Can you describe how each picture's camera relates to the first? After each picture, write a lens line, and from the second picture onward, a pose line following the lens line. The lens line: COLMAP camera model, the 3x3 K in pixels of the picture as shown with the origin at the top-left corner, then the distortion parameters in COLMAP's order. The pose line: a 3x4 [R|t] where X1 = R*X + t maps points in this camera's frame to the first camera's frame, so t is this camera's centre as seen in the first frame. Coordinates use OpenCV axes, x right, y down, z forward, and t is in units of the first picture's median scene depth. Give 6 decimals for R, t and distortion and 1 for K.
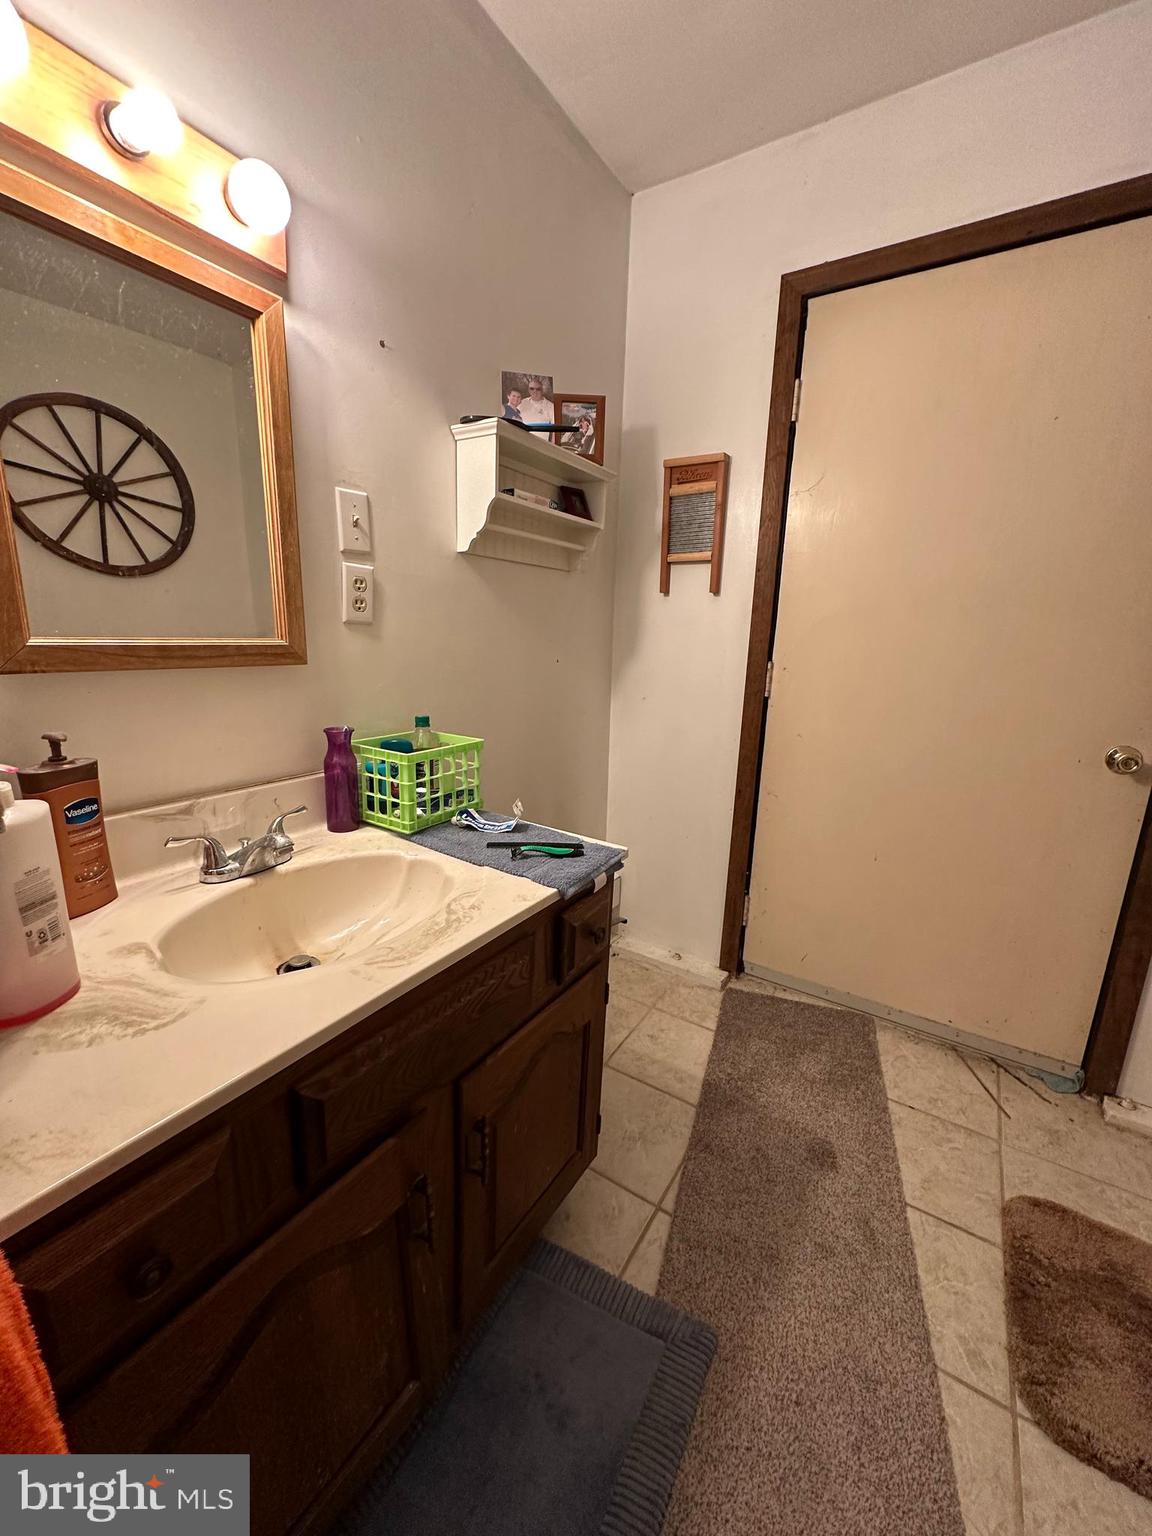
lens RADIAL K [[609.4, 0, 575.1], [0, 609.4, 767.8], [0, 0, 1]] dist [-0.002417, 0.000713]
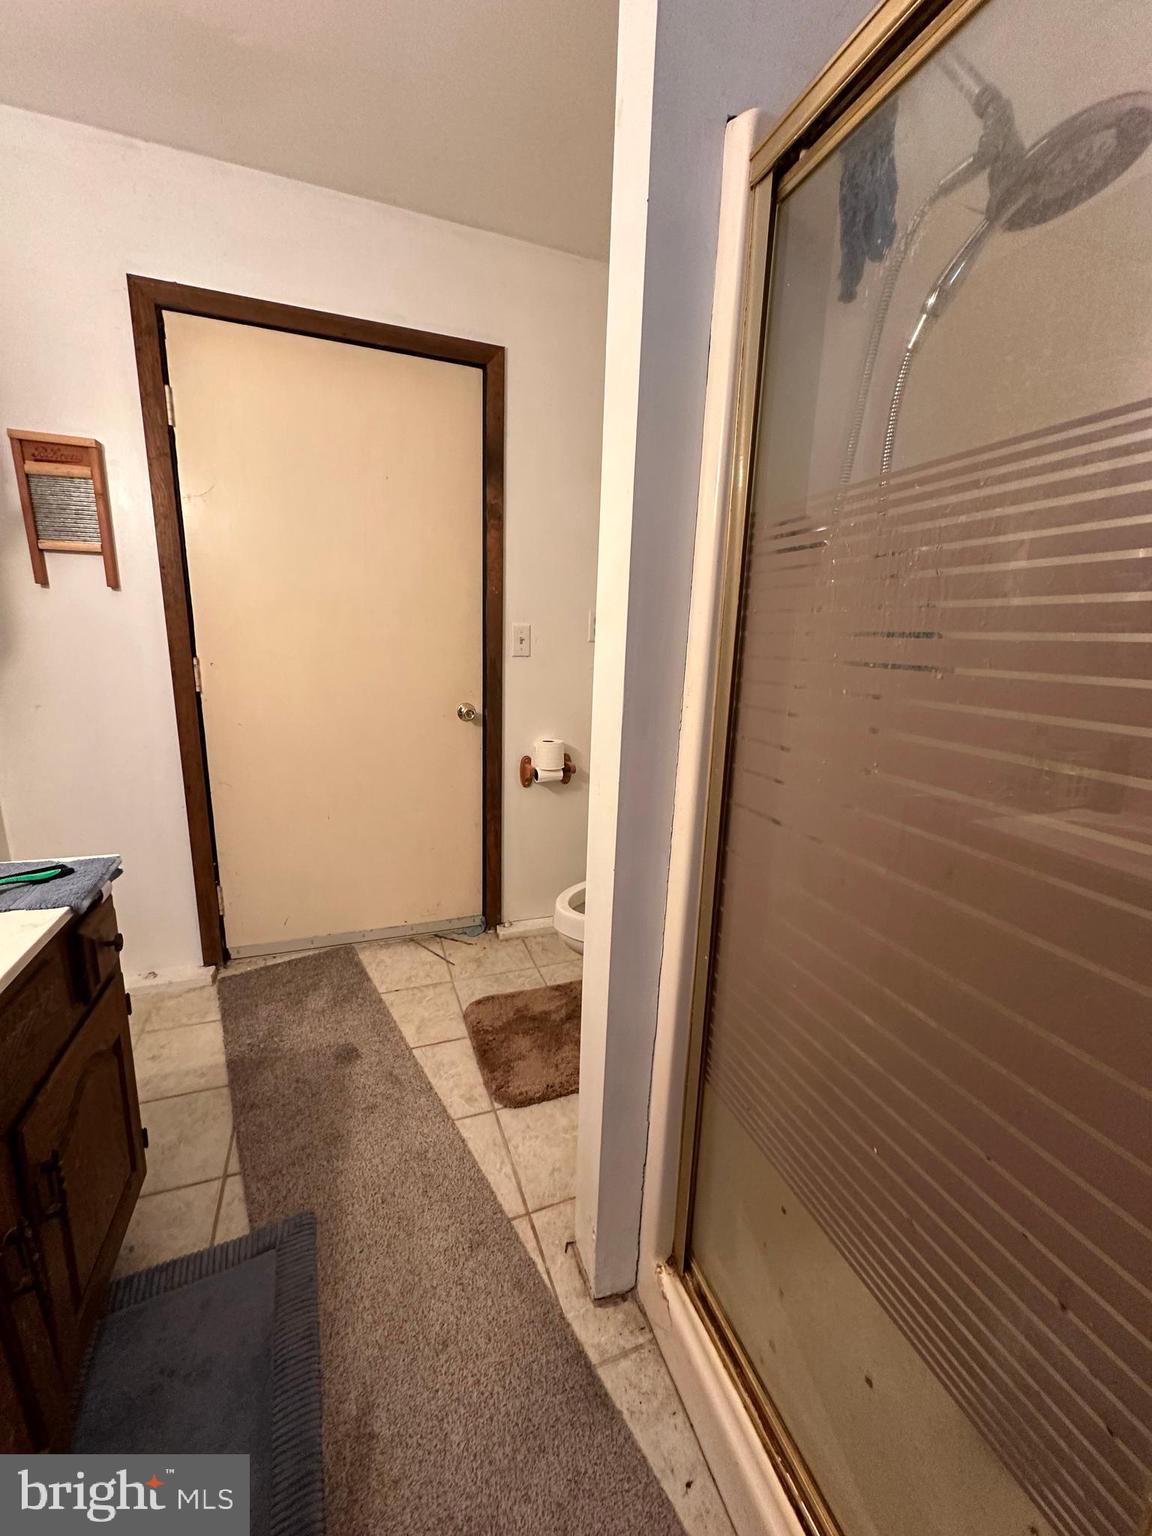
lens RADIAL K [[609.4, 0, 575.1], [0, 609.4, 767.8], [0, 0, 1]] dist [-0.002417, 0.000713]
pose [[0.594014, -0.184426, 0.783029, -0.177013], [0.165937, 0.980524, 0.105060, 0.009413], [-0.787155, 0.067527, 0.613048, -0.161355]]
